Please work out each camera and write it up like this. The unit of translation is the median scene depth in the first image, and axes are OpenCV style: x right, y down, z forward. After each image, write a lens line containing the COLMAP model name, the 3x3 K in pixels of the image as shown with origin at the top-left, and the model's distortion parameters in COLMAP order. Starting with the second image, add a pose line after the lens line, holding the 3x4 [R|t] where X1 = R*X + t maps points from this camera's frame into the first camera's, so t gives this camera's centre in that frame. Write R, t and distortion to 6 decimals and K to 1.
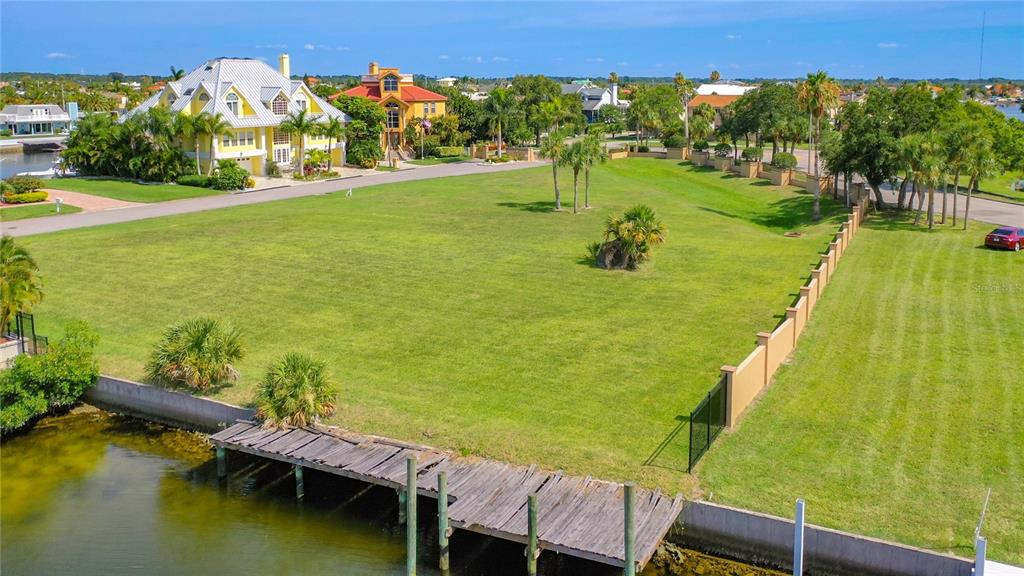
lens RADIAL K [[856.1, 0, 557.3], [0, 856.1, 208.5], [0, 0, 1]] dist [0.003057, 0.004556]
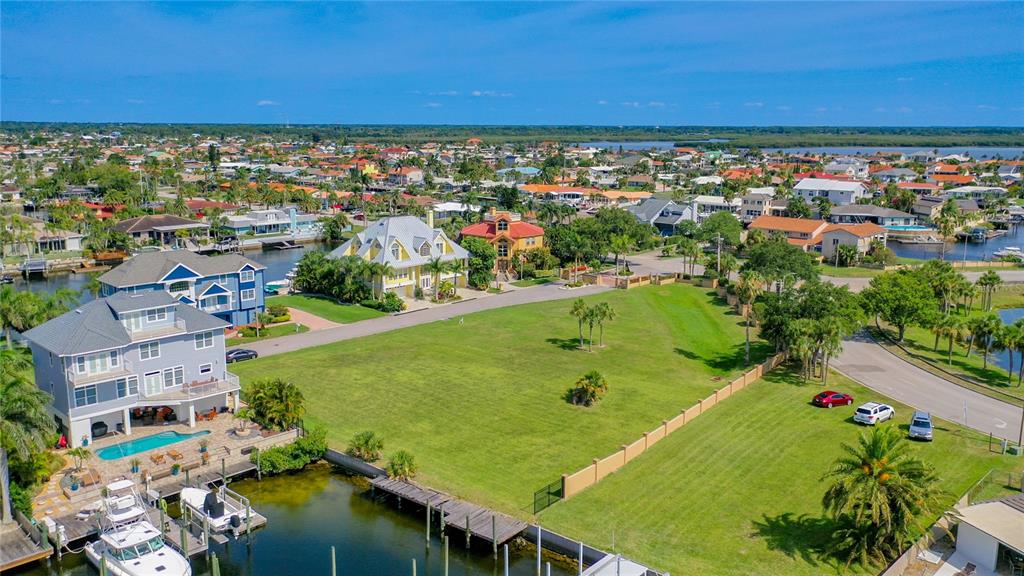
lens RADIAL K [[820.1, 0, 511.5], [0, 820.1, 285.4], [0, 0, 1]] dist [0.009918, 0.001978]
pose [[0.971789, 0.047299, -0.231060, 0.183997], [-0.037065, 0.998138, 0.048438, -0.151723], [0.232921, -0.038507, 0.971733, -0.425629]]
